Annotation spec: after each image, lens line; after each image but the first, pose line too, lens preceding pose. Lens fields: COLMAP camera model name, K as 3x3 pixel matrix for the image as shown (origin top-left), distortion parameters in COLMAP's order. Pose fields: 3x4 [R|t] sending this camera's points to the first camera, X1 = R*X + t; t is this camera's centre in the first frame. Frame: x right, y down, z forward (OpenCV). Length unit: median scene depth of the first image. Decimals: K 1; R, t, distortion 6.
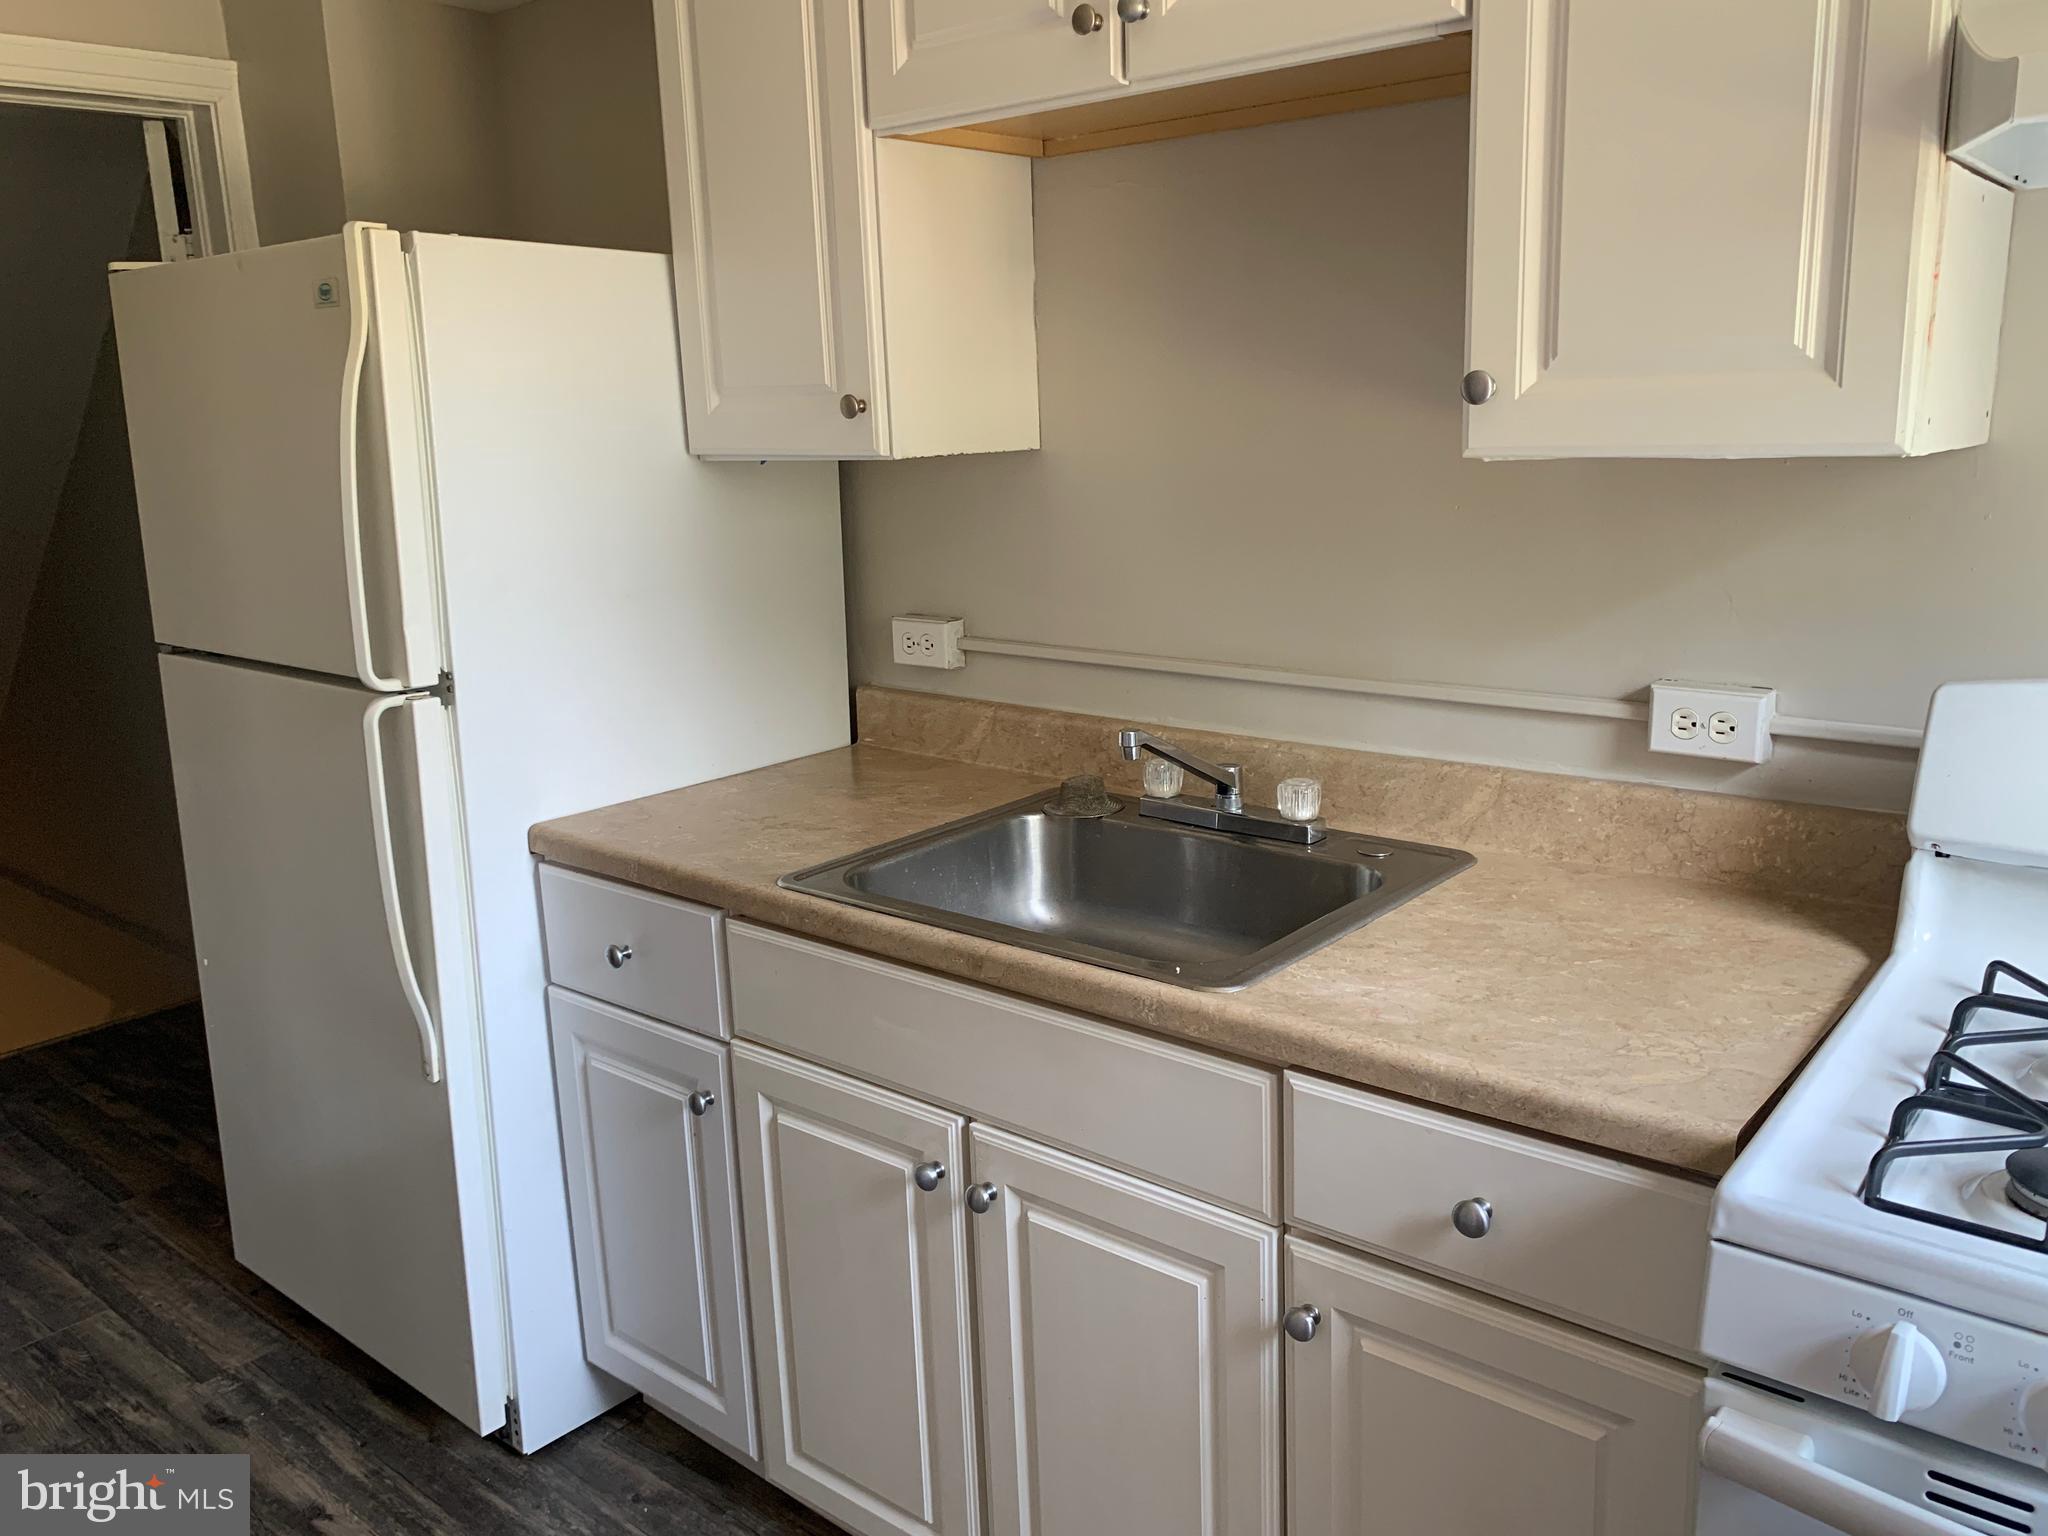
lens RADIAL K [[1582.2, 0, 1024.0], [0, 1582.2, 766.8], [0, 0, 1]] dist [0.016824, -0.007307]
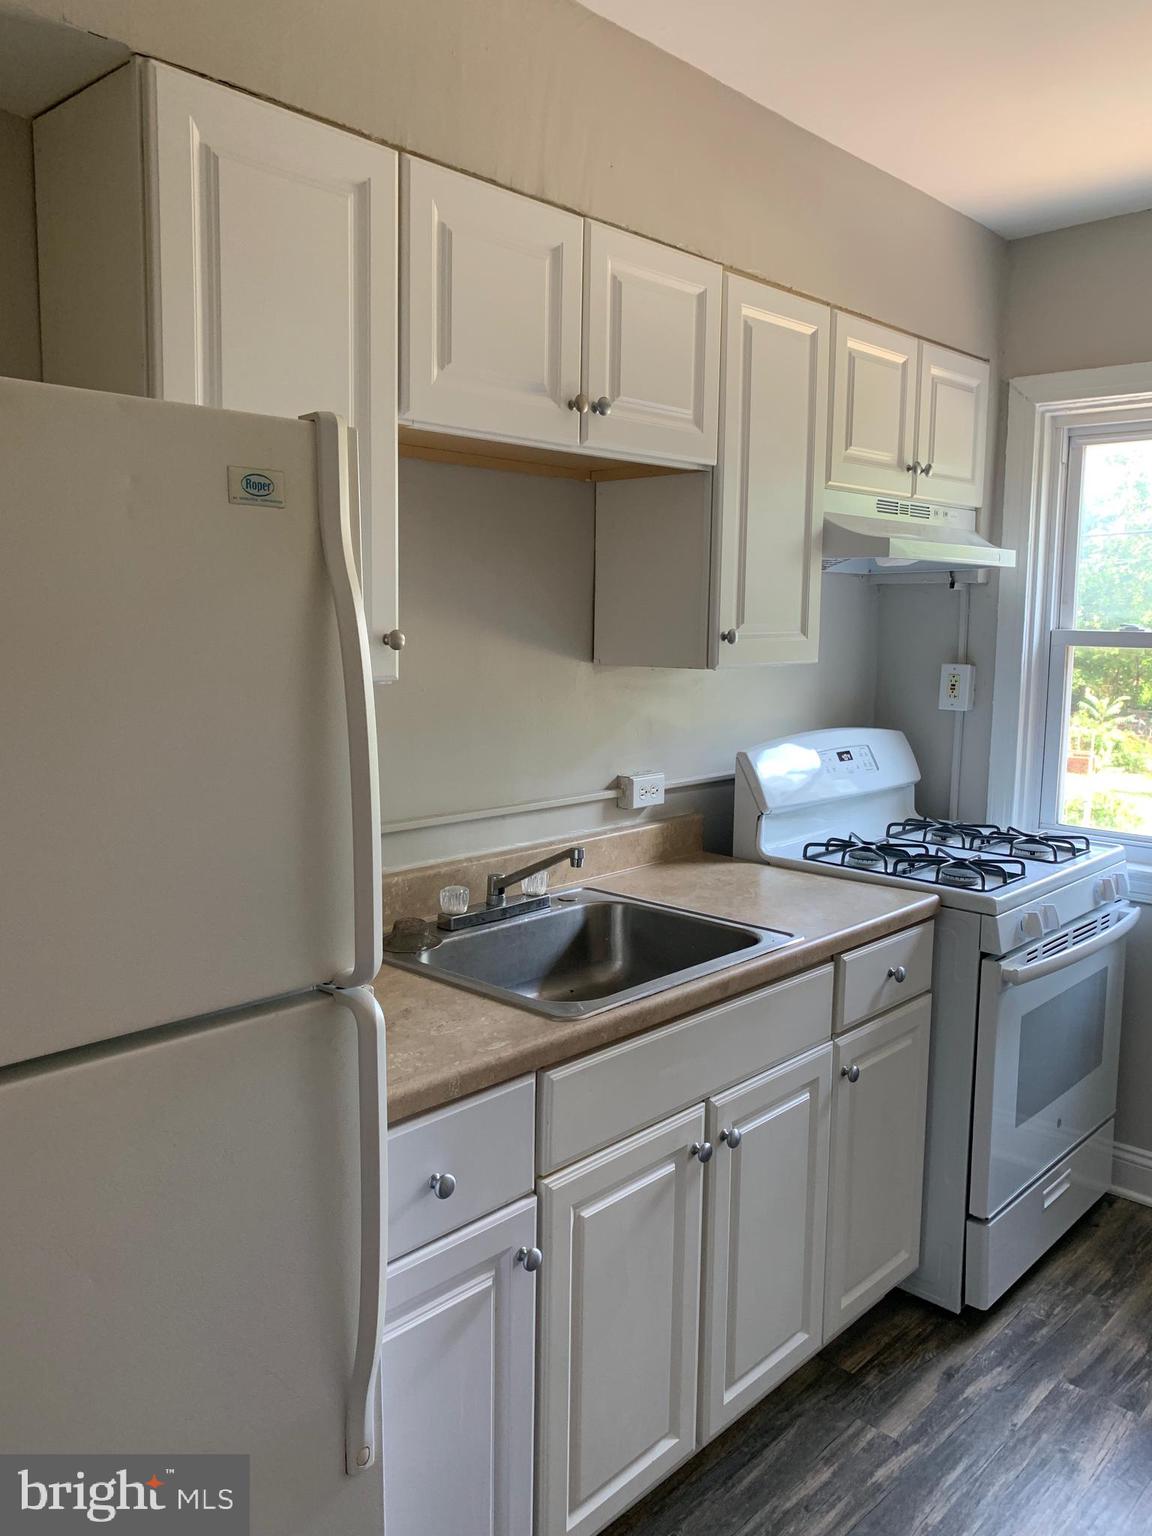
lens RADIAL K [[1186.7, 0, 574.3], [0, 1186.7, 763.5], [0, 0, 1]] dist [0.016824, -0.007307]
pose [[0.062267, -0.098698, 0.993167, -1.074216], [0.212100, 0.973677, 0.083463, -0.201464], [-0.975262, 0.205454, 0.081562, 0.902545]]
